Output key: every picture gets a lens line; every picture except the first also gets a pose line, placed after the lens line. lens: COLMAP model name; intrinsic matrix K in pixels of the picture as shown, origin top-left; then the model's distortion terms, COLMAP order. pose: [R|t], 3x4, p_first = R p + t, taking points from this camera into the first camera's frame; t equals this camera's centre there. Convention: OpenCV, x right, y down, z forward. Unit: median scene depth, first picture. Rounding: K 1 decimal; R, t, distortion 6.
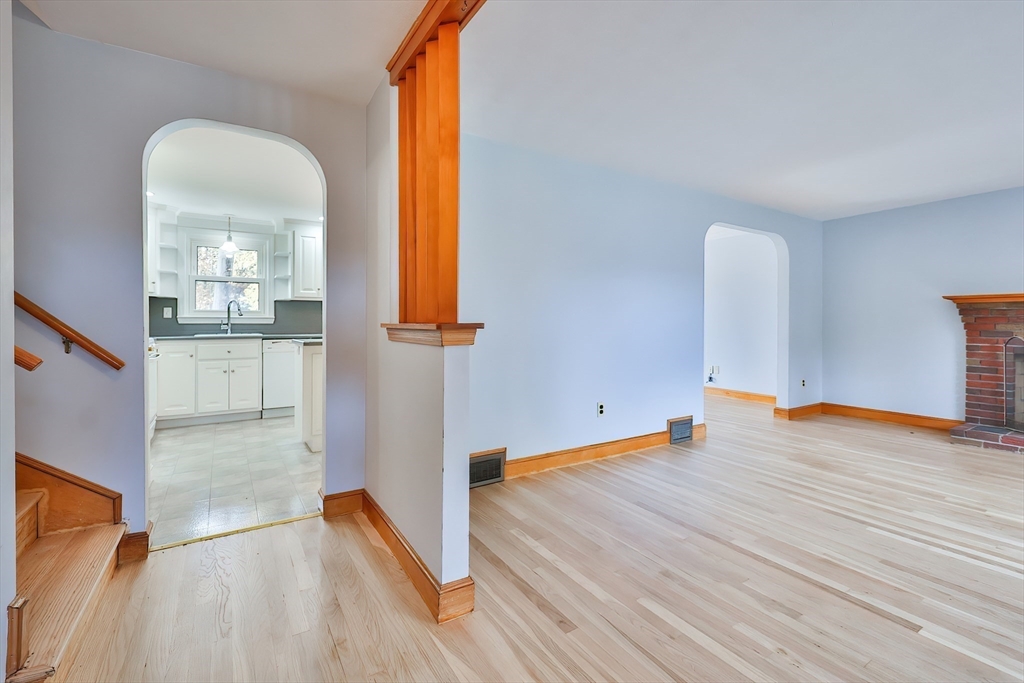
lens RADIAL K [[464.4, 0, 534.7], [0, 464.4, 322.1], [0, 0, 1]] dist [-0.015750, -0.001917]
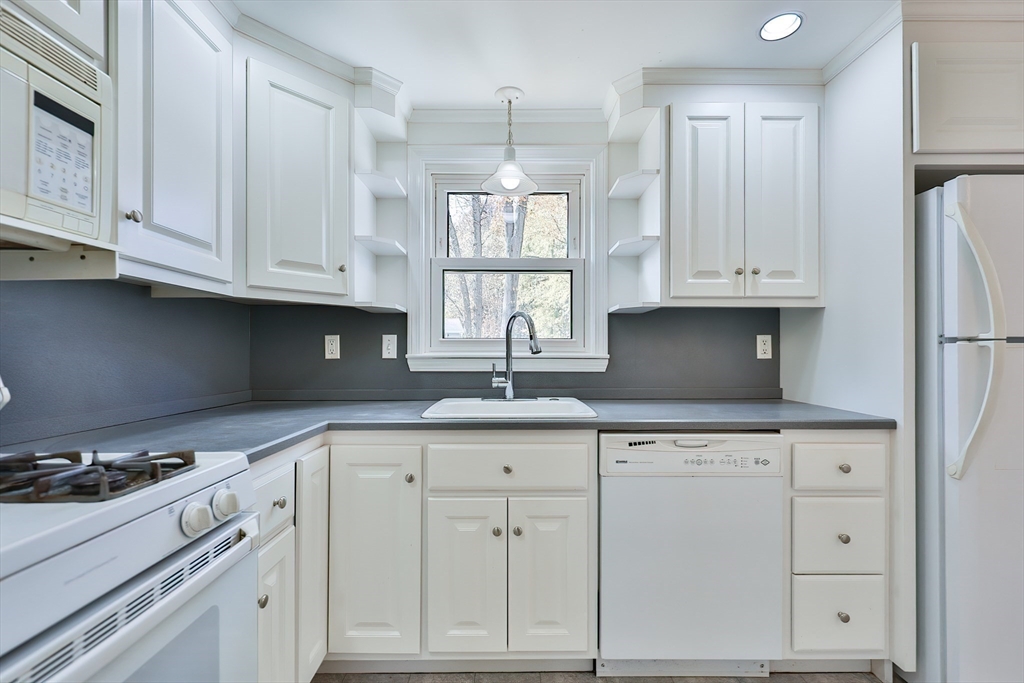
lens RADIAL K [[444.1, 0, 518.9], [0, 444.1, 349.9], [0, 0, 1]] dist [0.002210, 0.001112]
pose [[0.838759, -0.000109, -0.544502, -0.467979], [0.000235, 1.000000, 0.000162, -0.016962], [0.544502, -0.000264, 0.838759, 0.713666]]
